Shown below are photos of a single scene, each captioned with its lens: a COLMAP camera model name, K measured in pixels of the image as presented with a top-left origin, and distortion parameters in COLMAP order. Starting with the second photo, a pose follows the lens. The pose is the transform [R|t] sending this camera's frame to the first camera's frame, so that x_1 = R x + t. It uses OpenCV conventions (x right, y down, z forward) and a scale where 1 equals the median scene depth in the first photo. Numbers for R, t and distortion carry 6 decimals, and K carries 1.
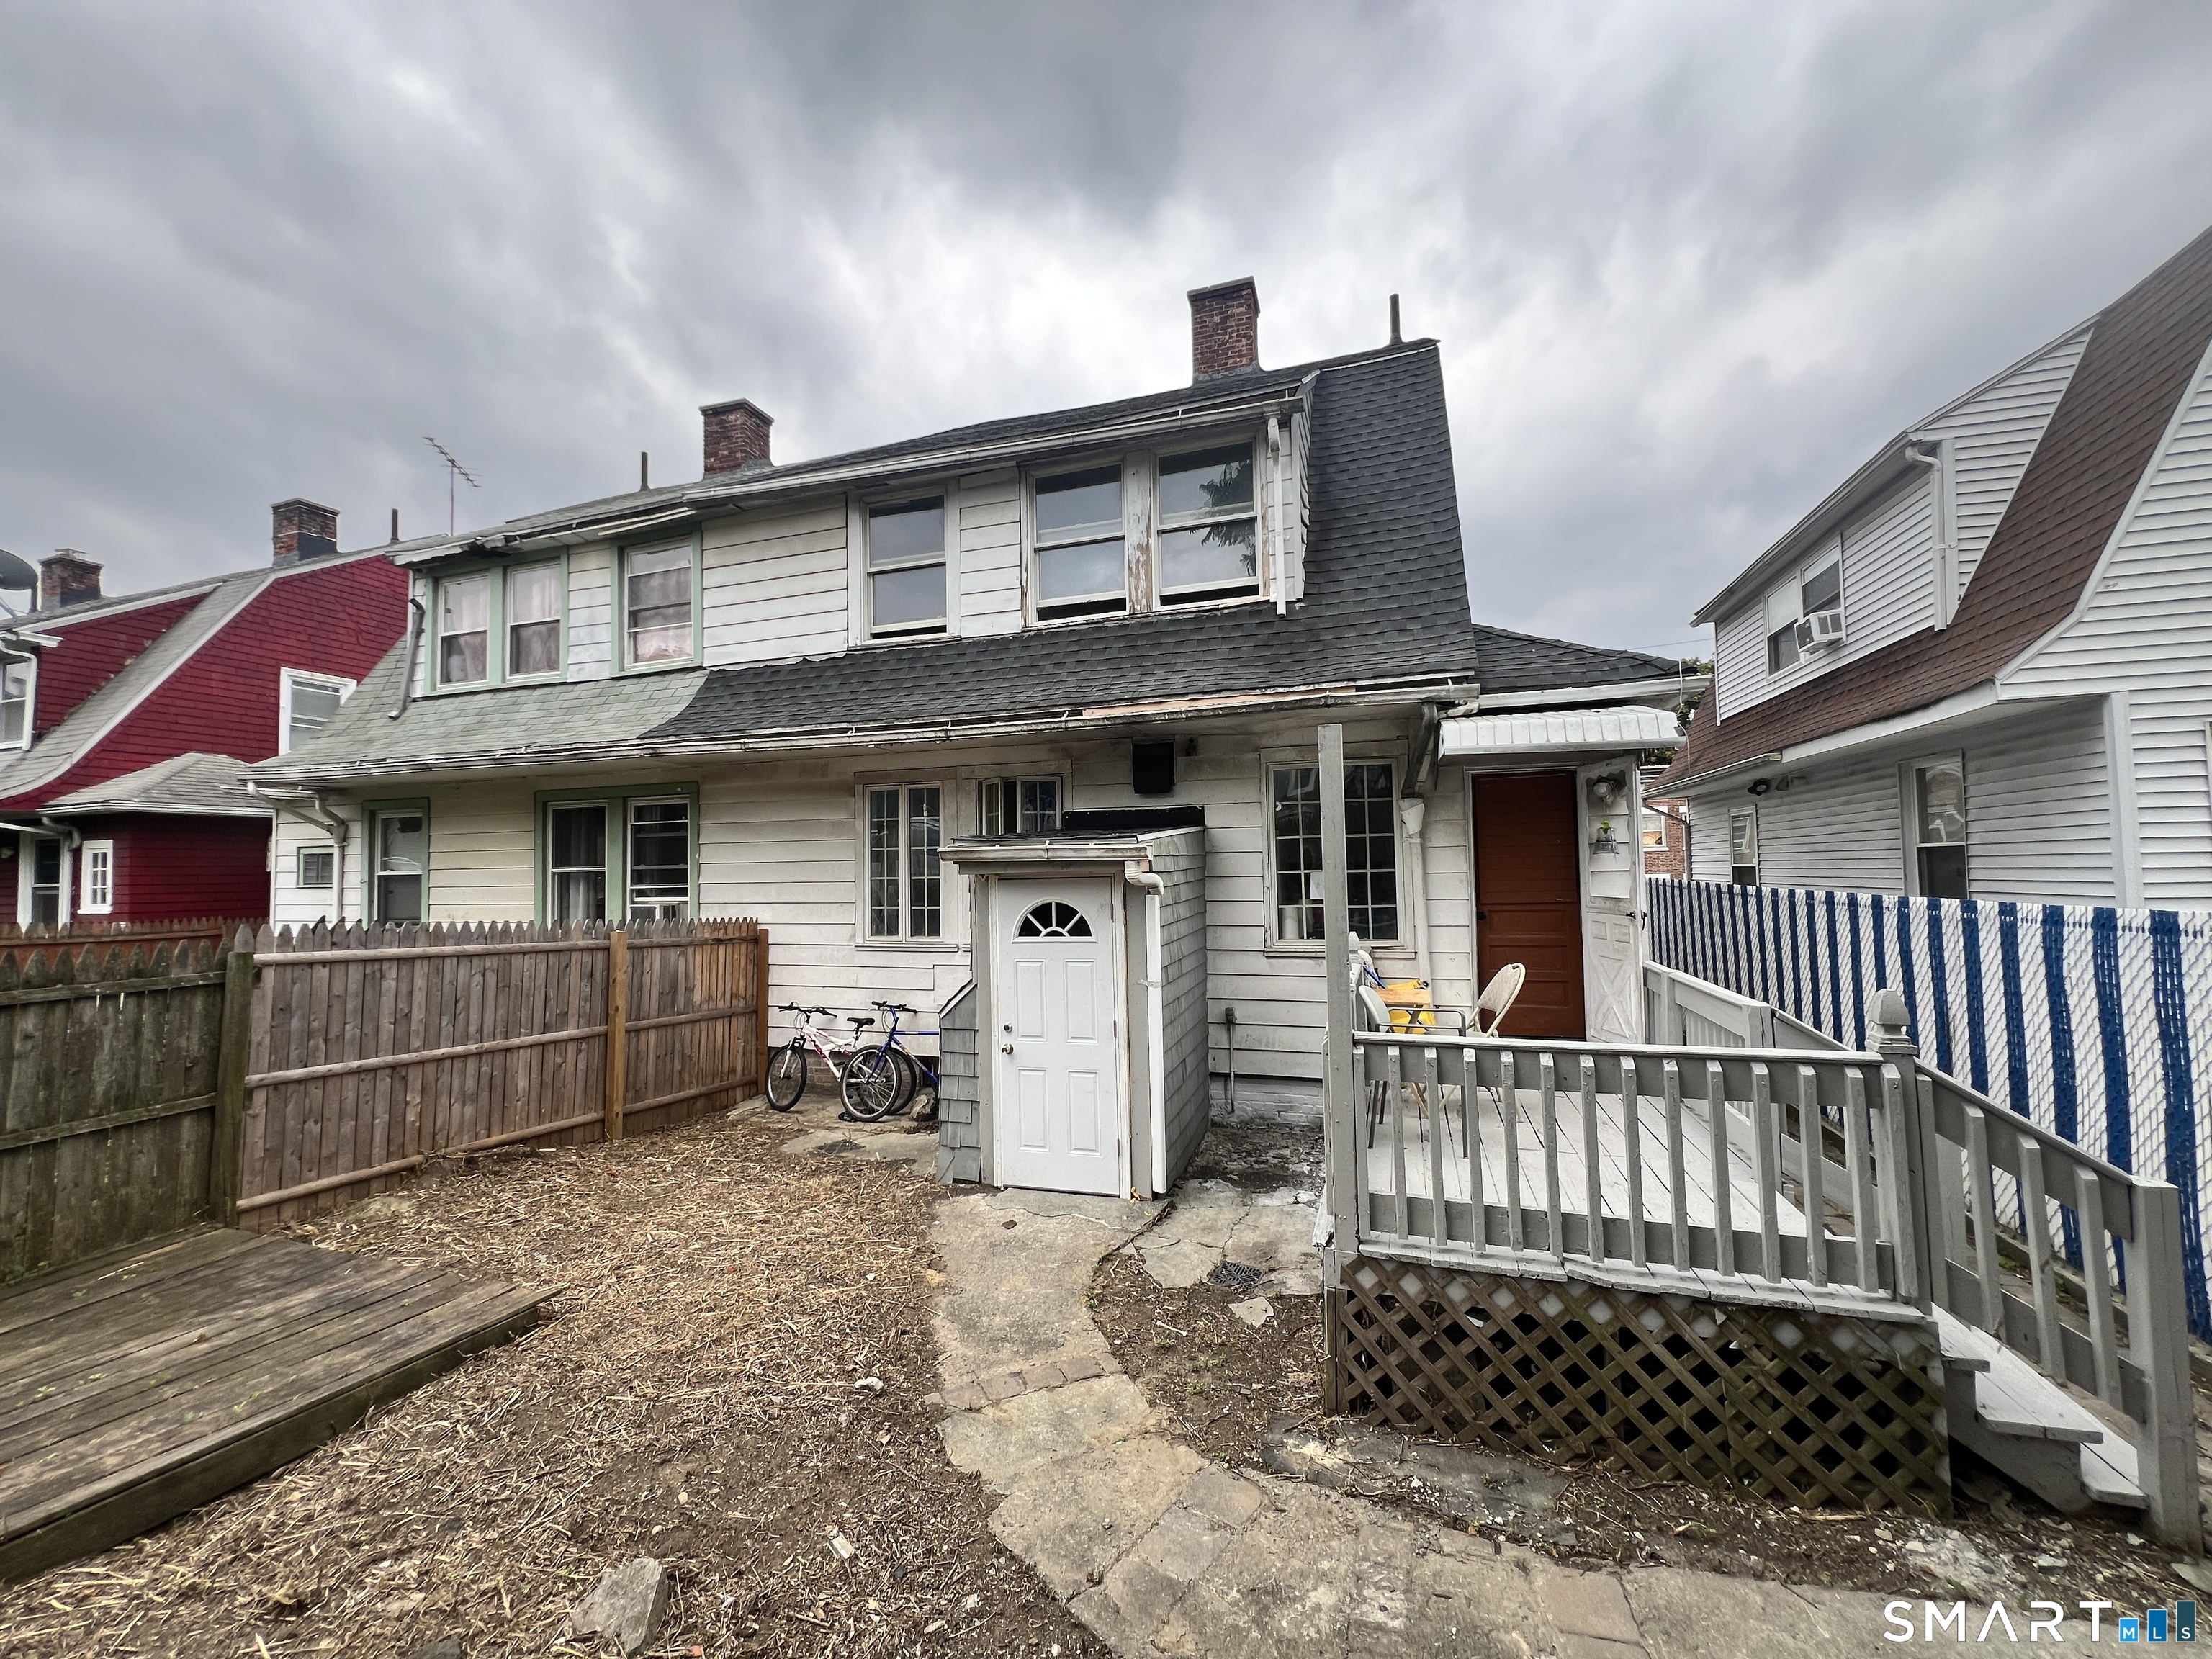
lens RADIAL K [[887.6, 0, 1102.2], [0, 887.6, 828.2], [0, 0, 1]] dist [-0.003216, -0.000087]
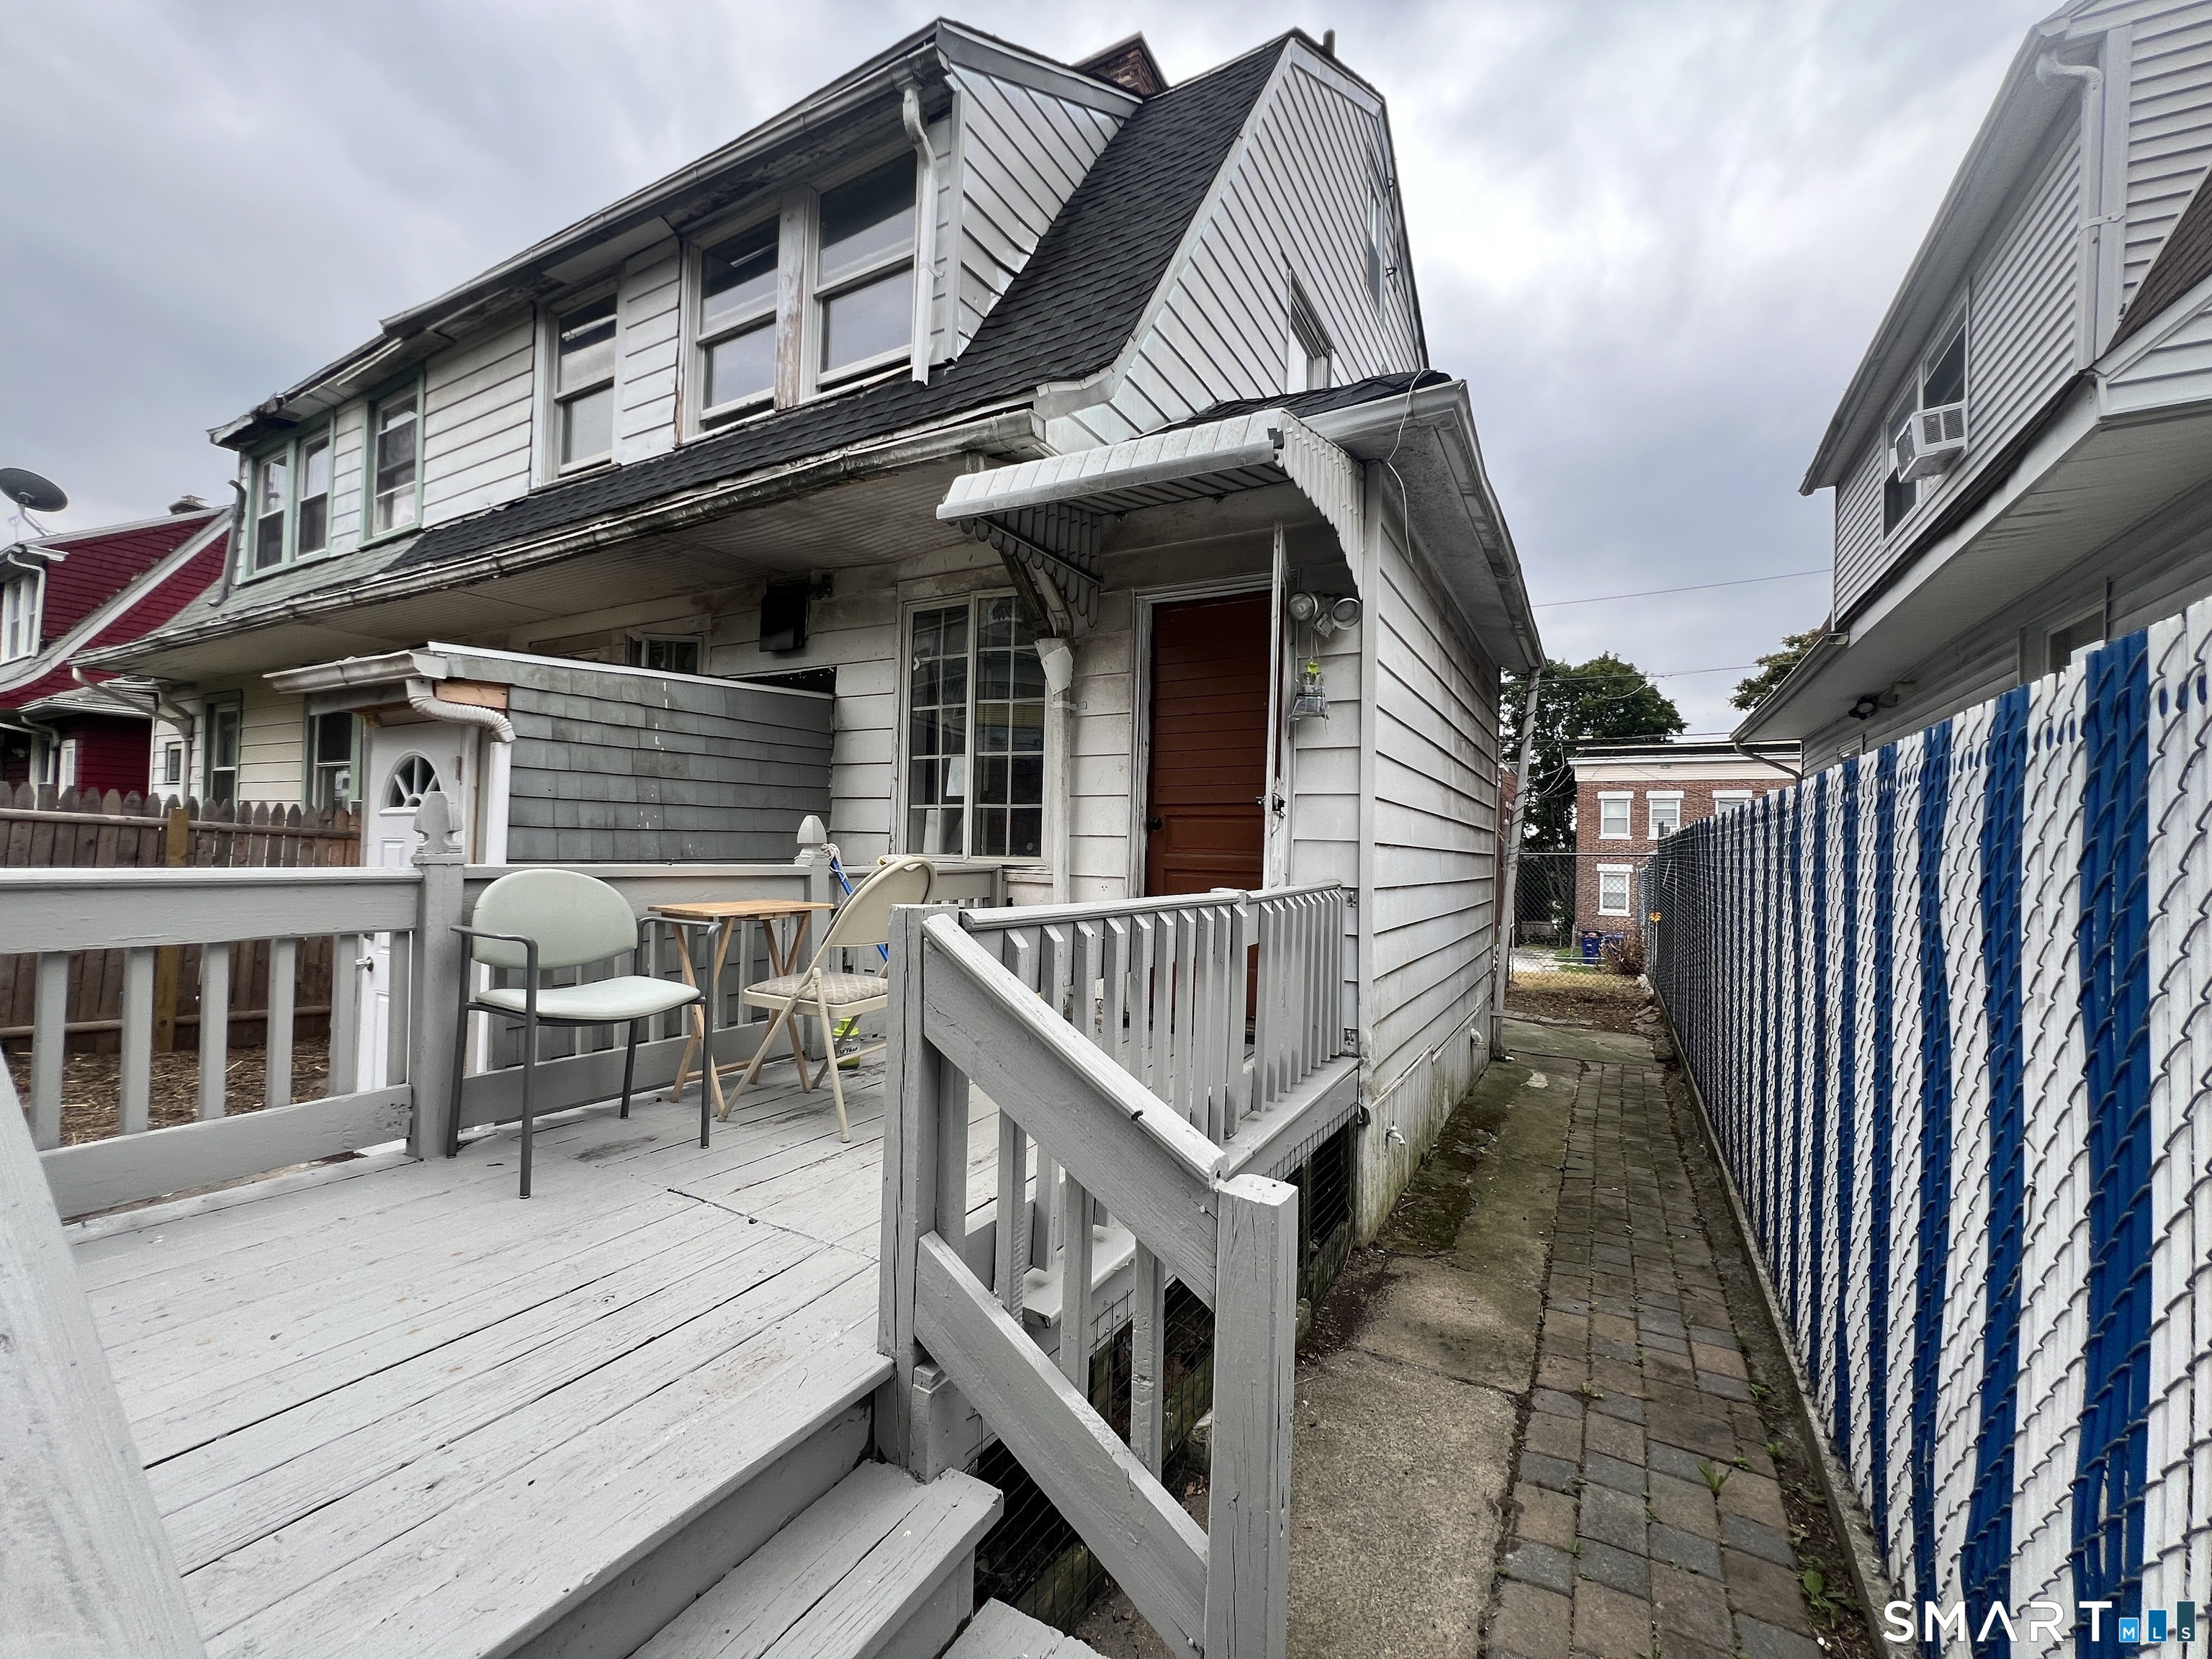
lens RADIAL K [[887.6, 0, 1107.4], [0, 887.6, 831.3], [0, 0, 1]] dist [-0.003216, -0.000087]
pose [[0.980444, 0.039735, -0.192745, 0.412215], [-0.034685, 0.998963, 0.029506, 0.069064], [0.193718, -0.022244, 0.980805, 0.286030]]
